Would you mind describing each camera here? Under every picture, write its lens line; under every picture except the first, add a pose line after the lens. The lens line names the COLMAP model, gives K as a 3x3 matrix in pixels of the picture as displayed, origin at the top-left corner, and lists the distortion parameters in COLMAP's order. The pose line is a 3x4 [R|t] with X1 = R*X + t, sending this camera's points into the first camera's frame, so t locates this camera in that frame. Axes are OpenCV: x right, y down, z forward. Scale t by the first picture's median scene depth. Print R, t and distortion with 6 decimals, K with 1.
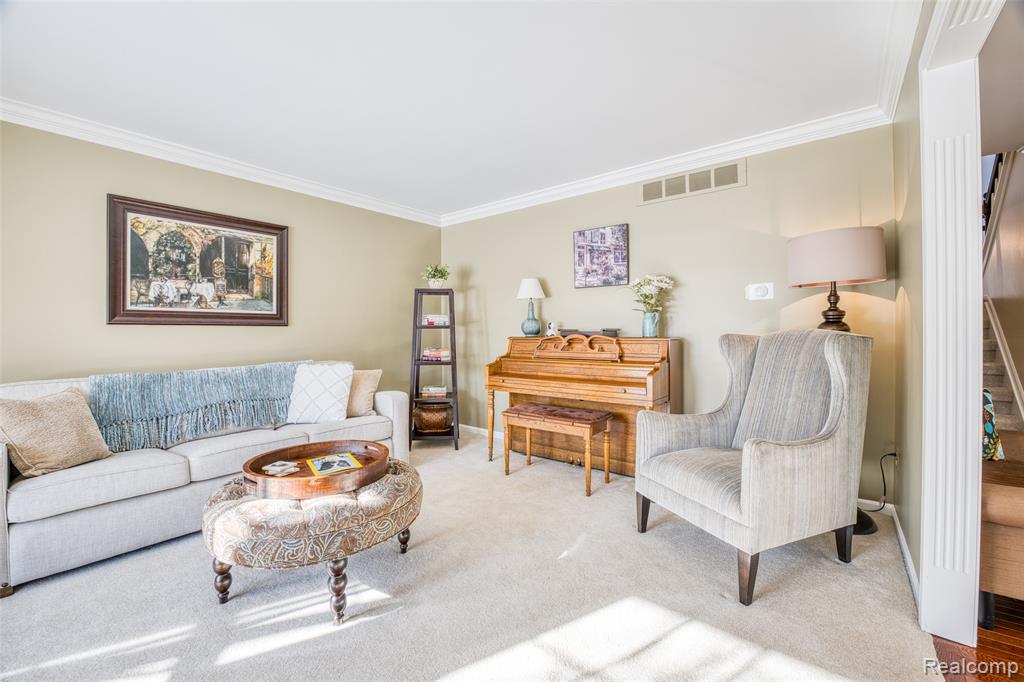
lens RADIAL K [[419.5, 0, 512.0], [0, 419.5, 341.0], [0, 0, 1]] dist [-0.007624, 0.000121]
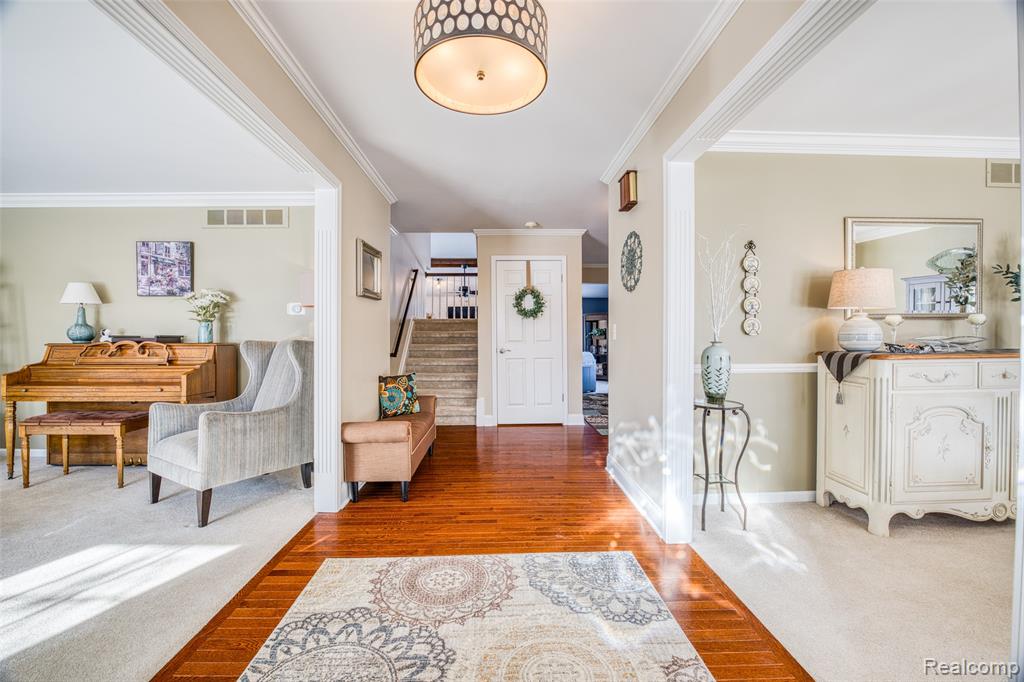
lens RADIAL K [[419.5, 0, 512.0], [0, 419.5, 341.0], [0, 0, 1]] dist [-0.007624, 0.000121]
pose [[0.780944, -0.000426, 0.624601, 0.247476], [0.009522, 0.999892, -0.011223, 0.005810], [-0.624529, 0.014712, 0.780863, -0.405058]]
